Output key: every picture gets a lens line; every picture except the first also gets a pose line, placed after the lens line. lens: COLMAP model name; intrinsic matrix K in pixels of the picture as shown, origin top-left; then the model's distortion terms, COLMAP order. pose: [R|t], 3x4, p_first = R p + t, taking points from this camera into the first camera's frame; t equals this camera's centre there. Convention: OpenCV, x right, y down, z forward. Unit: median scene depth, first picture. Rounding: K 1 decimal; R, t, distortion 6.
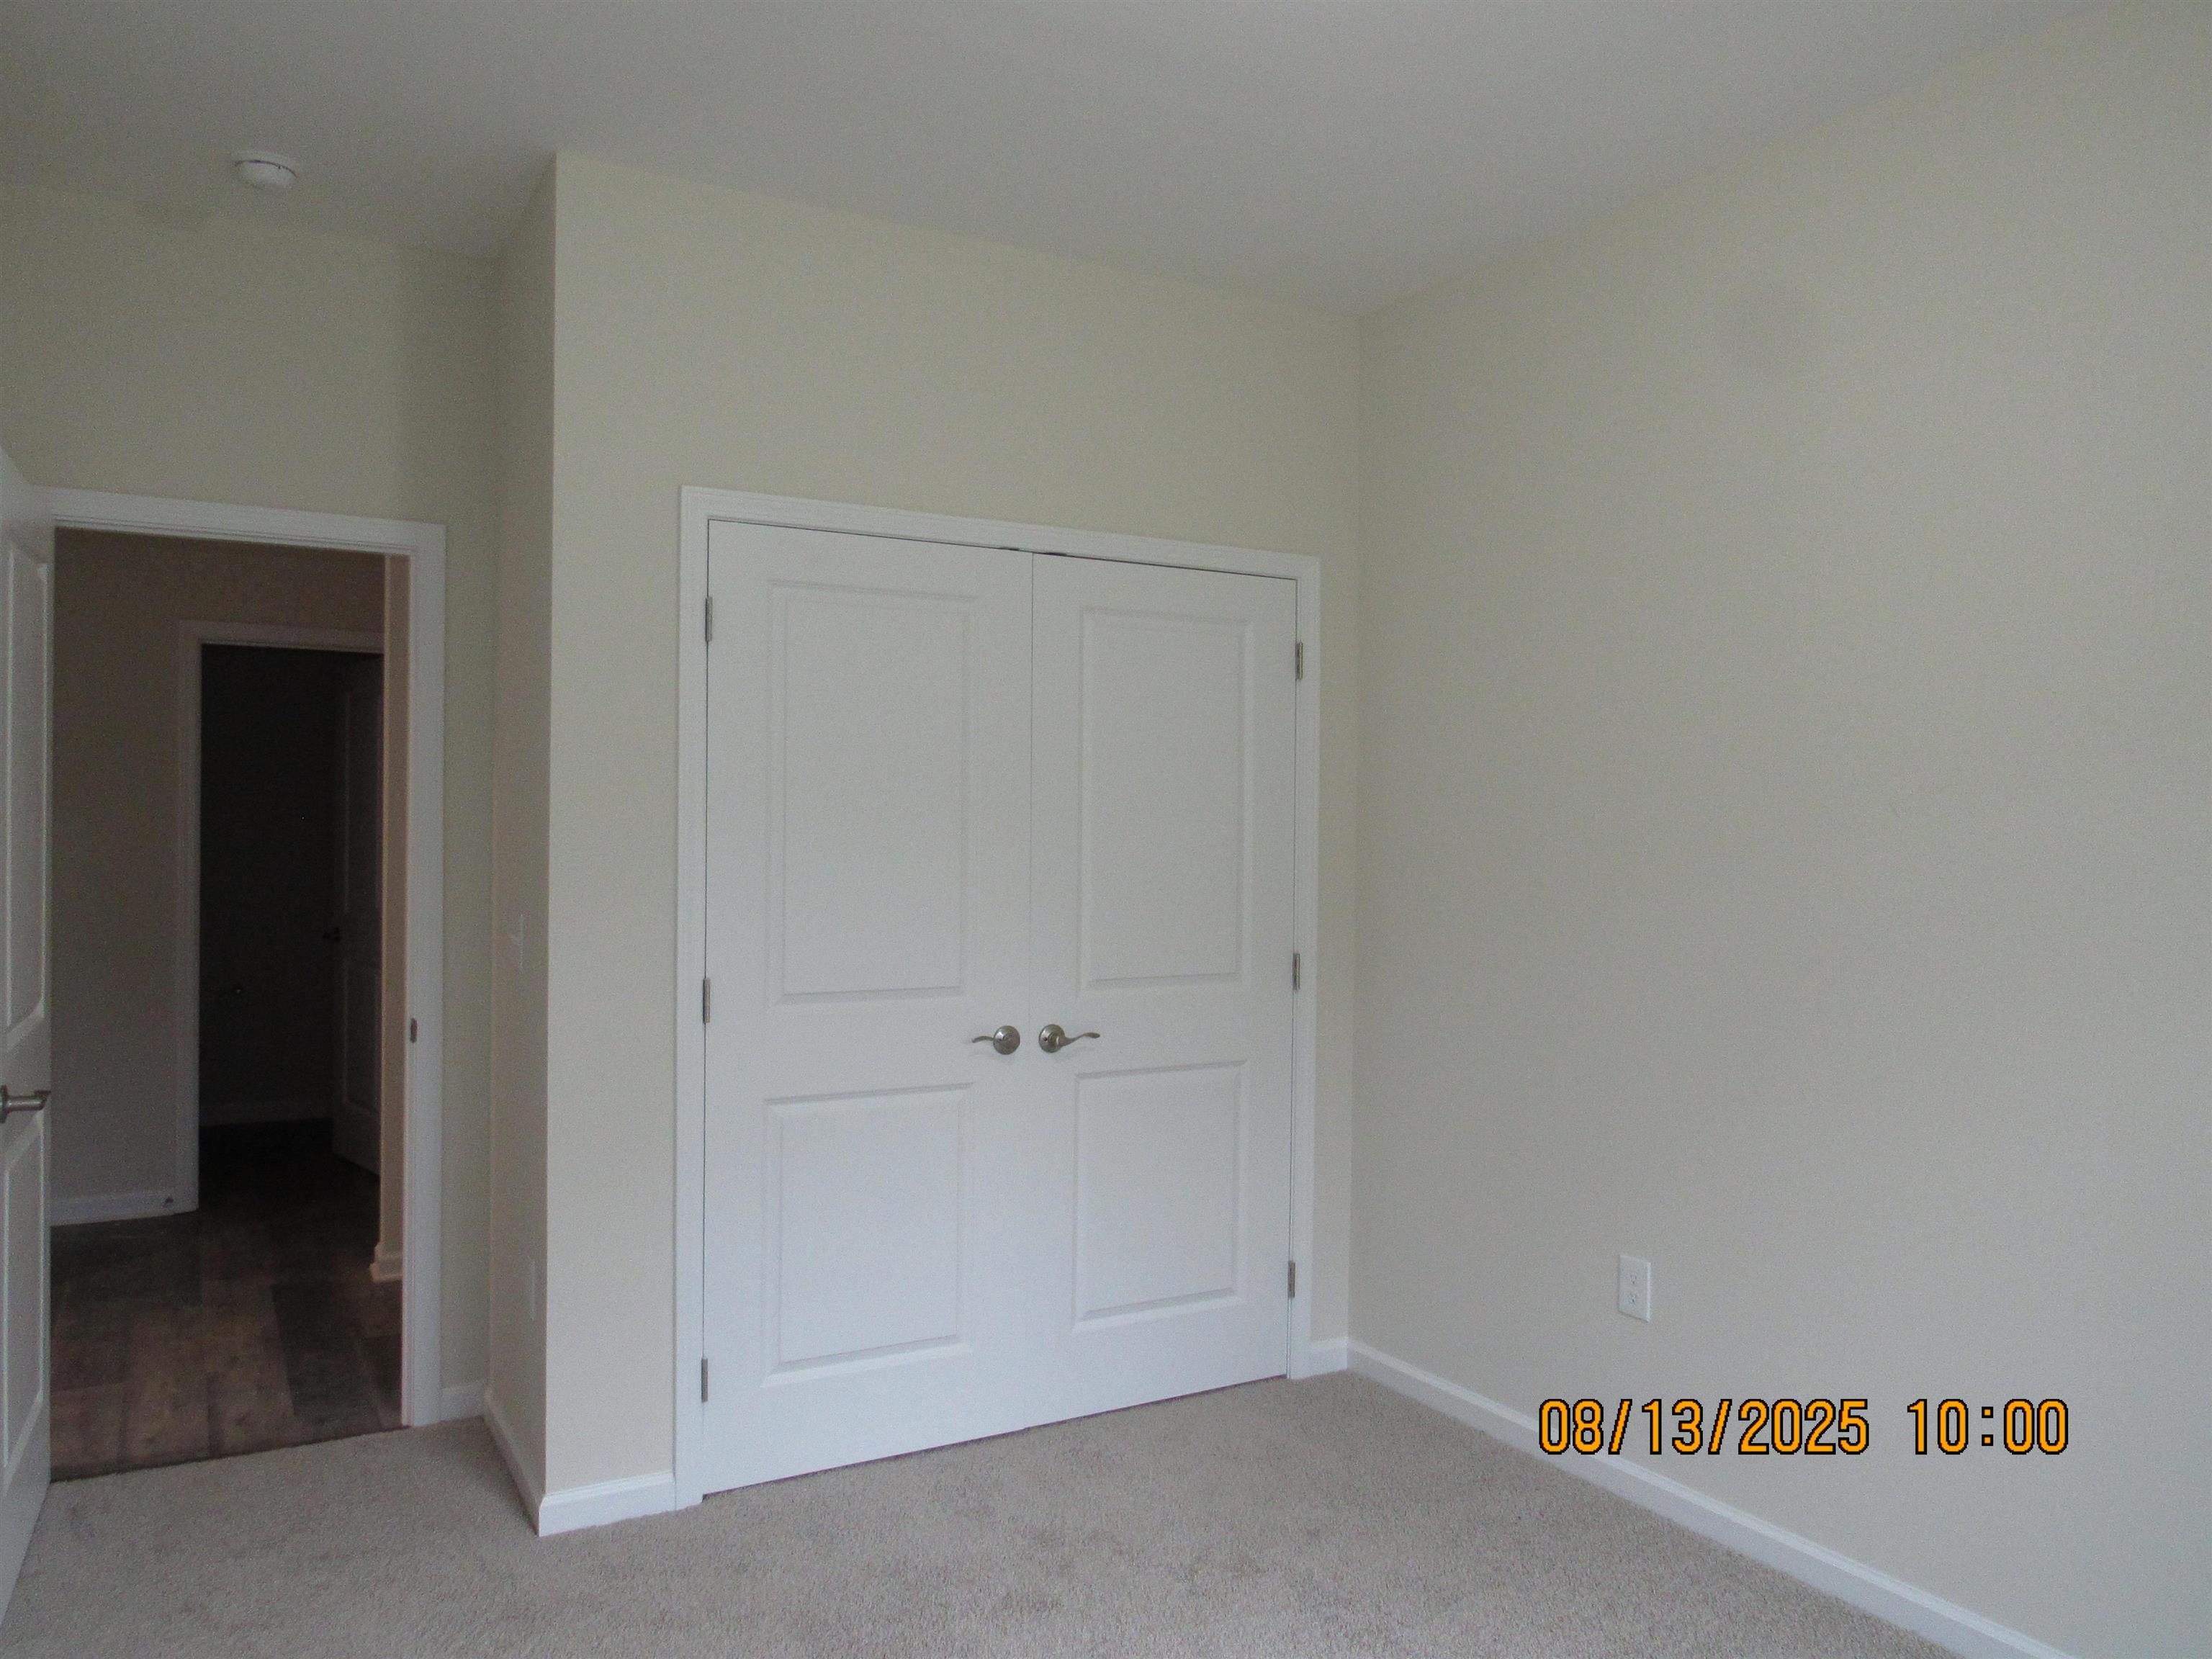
lens RADIAL K [[1561.4, 0, 1094.9], [0, 1561.4, 828.8], [0, 0, 1]] dist [-0.030065, 0.003409]
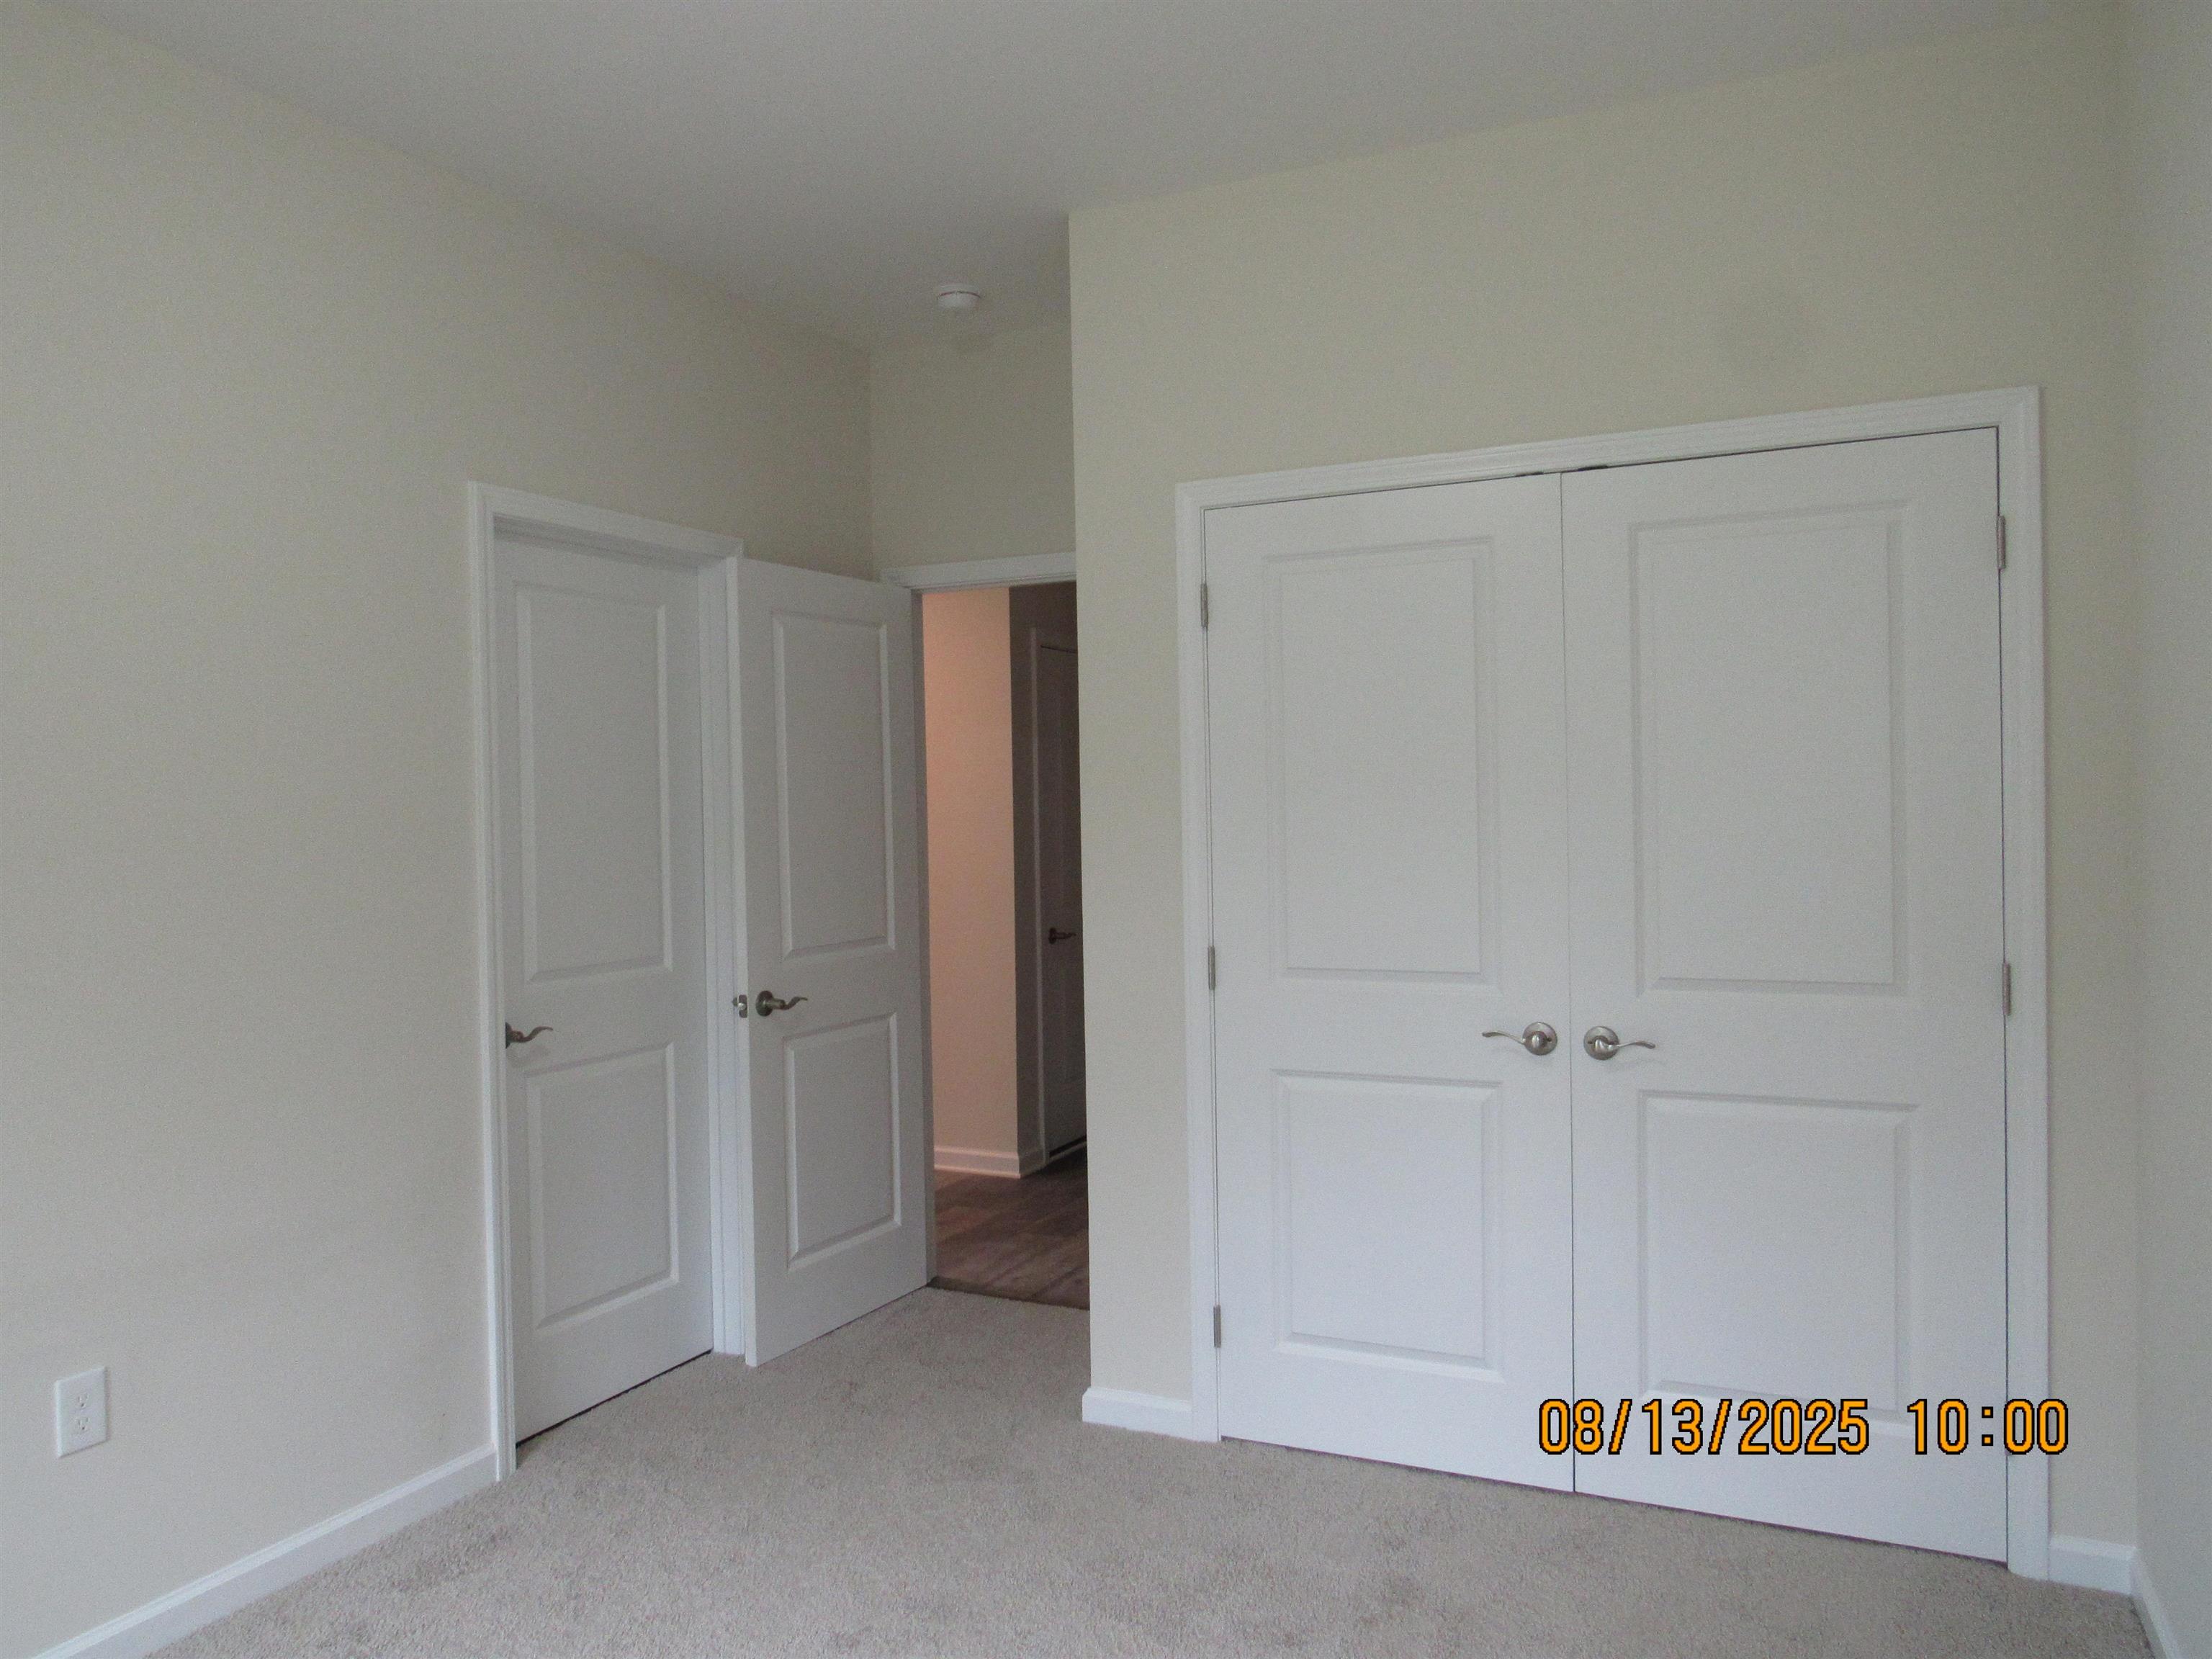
lens RADIAL K [[1561.4, 0, 1094.9], [0, 1561.4, 828.8], [0, 0, 1]] dist [-0.030065, 0.003409]
pose [[0.573681, -0.006998, -0.819049, 0.521931], [0.022091, 0.999732, 0.006931, 0.006692], [0.818781, -0.022070, 0.573682, 0.305180]]
